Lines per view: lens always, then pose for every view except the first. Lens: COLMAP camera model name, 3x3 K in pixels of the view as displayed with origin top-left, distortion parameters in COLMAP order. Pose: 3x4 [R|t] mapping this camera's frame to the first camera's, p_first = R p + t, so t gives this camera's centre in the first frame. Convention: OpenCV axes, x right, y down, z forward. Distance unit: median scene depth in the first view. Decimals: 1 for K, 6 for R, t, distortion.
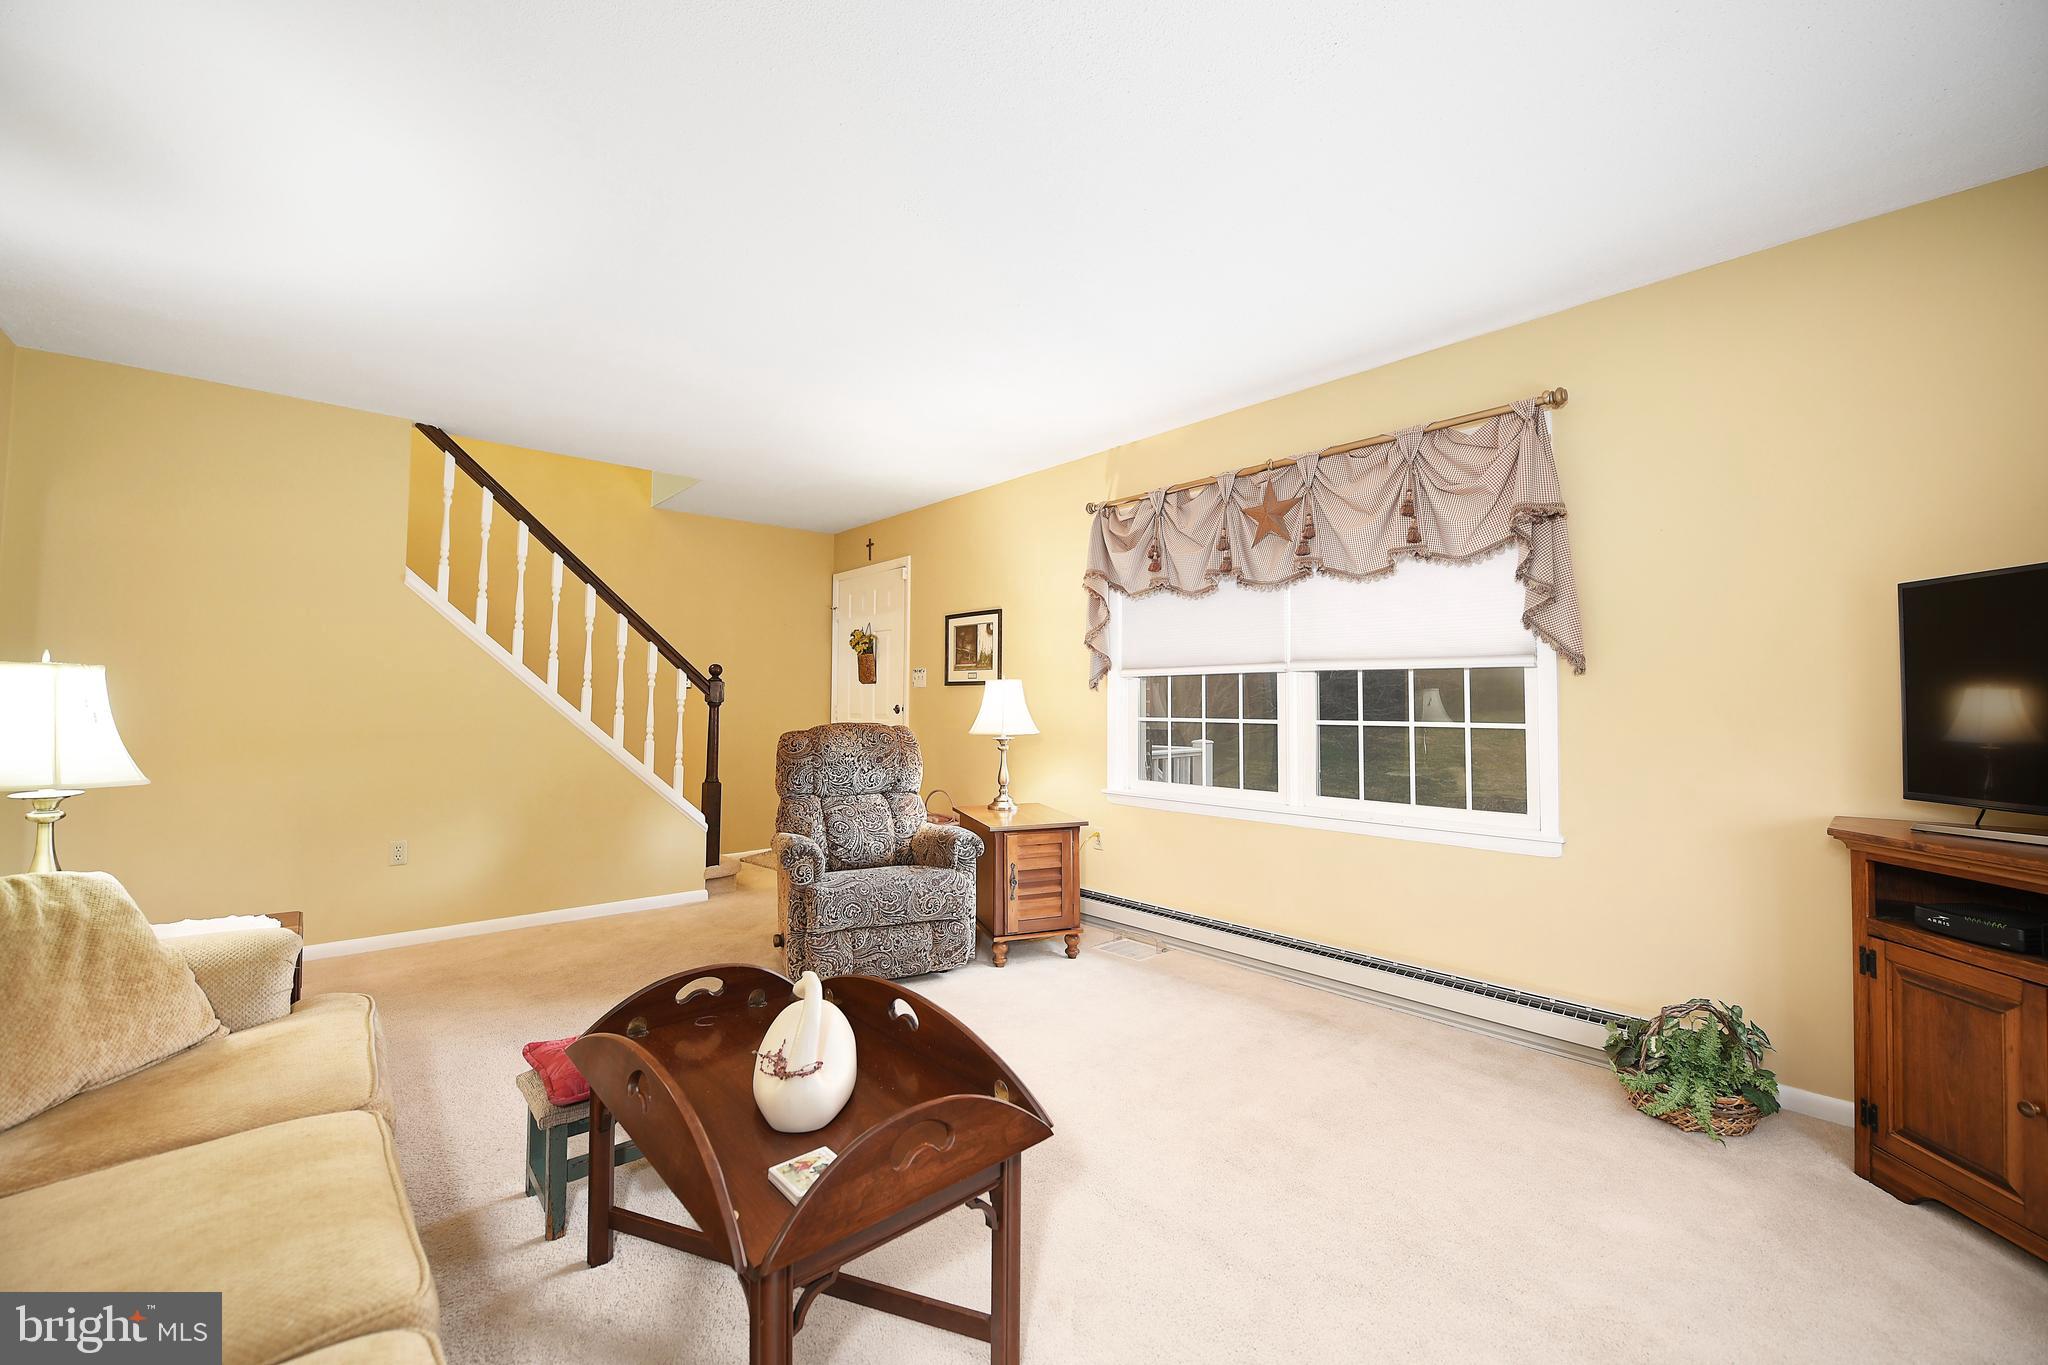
lens RADIAL K [[832.2, 0, 1026.6], [0, 832.2, 676.1], [0, 0, 1]] dist [-0.015572, 0.000141]
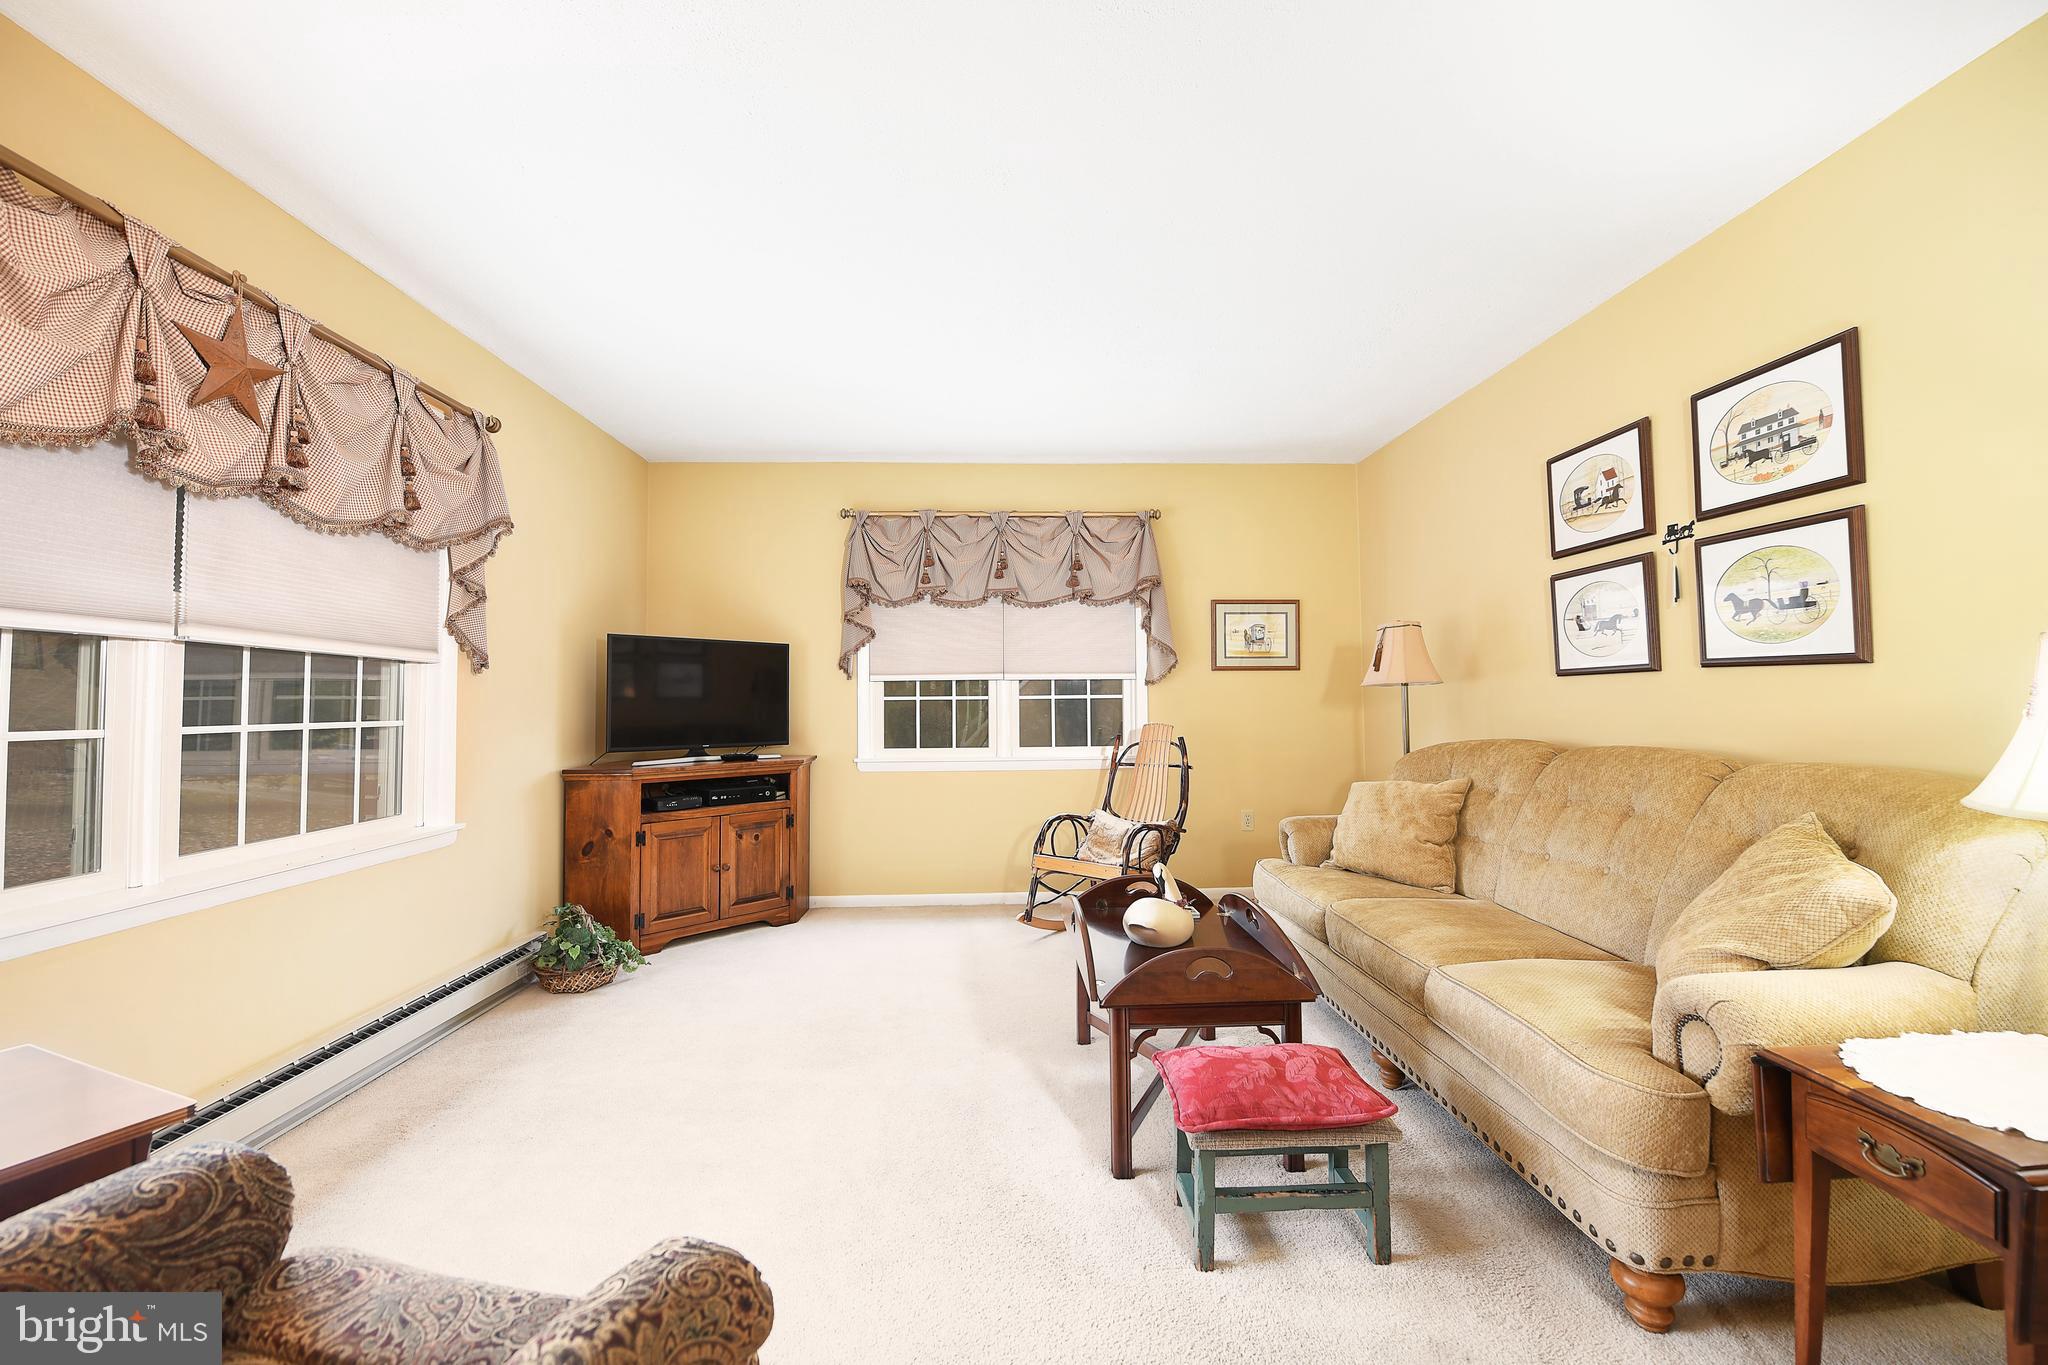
lens RADIAL K [[832.2, 0, 1026.6], [0, 832.2, 676.1], [0, 0, 1]] dist [-0.015572, 0.000141]
pose [[-0.771367, 0.020109, 0.636073, -0.499178], [-0.019061, 0.998322, -0.054677, 0.039414], [-0.636105, -0.054301, -0.769689, 1.118869]]
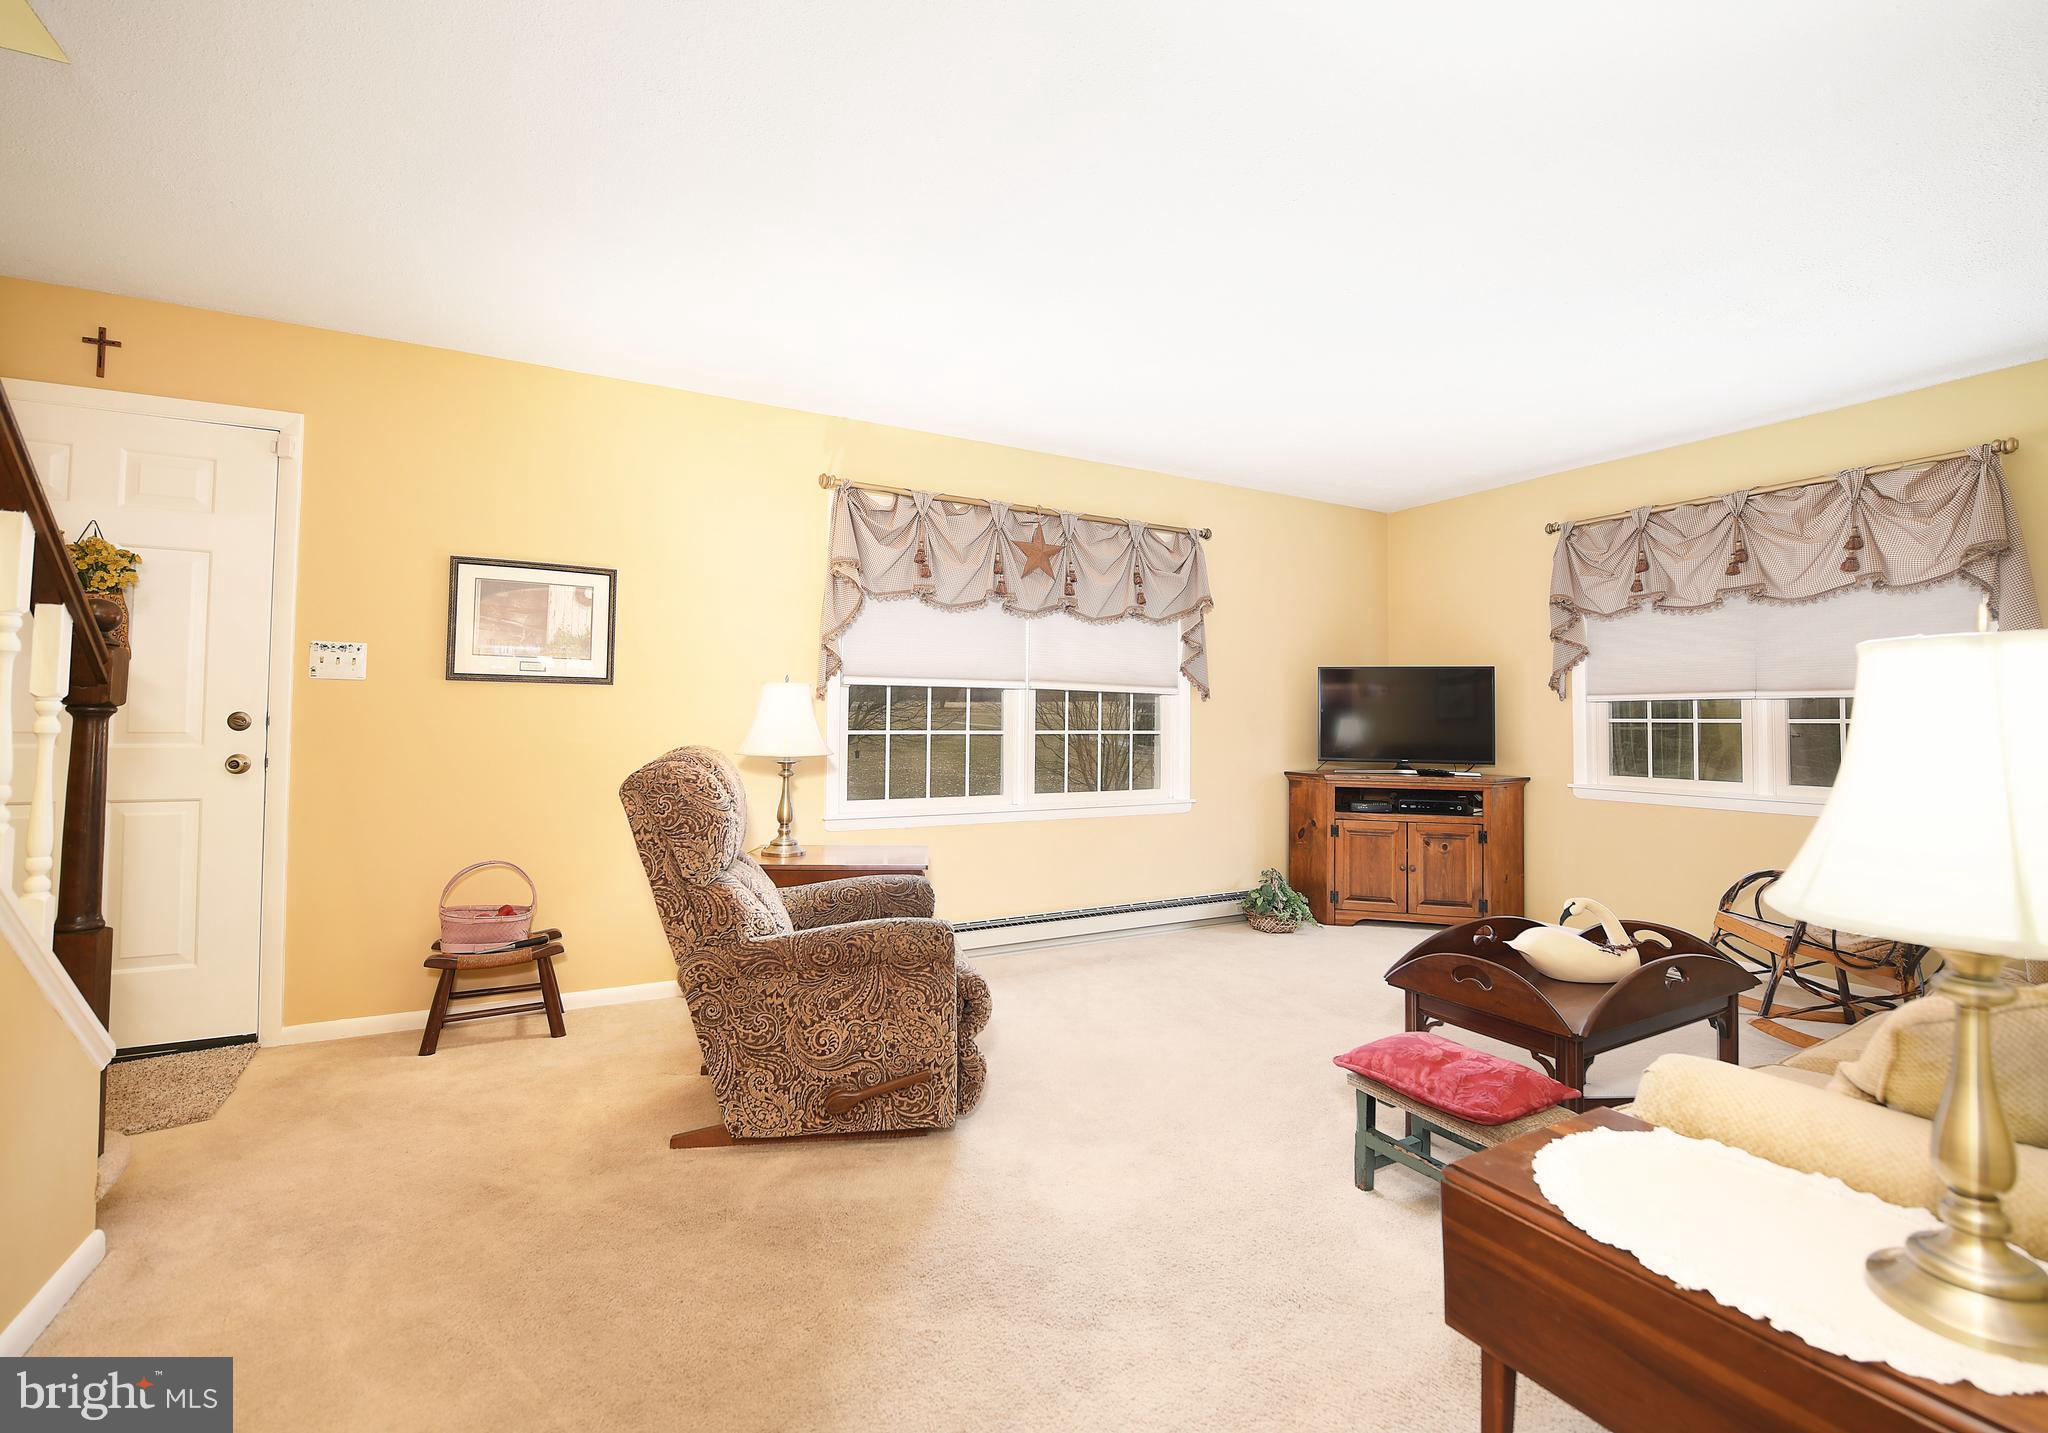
lens RADIAL K [[882.8, 0, 1024.3], [0, 882.8, 703.5], [0, 0, 1]] dist [-0.000226, 0.000005]
pose [[0.223138, 0.015941, 0.974656, -0.942502], [-0.040777, 0.999144, -0.007006, 0.024925], [-0.973934, -0.038180, 0.223597, 0.767049]]
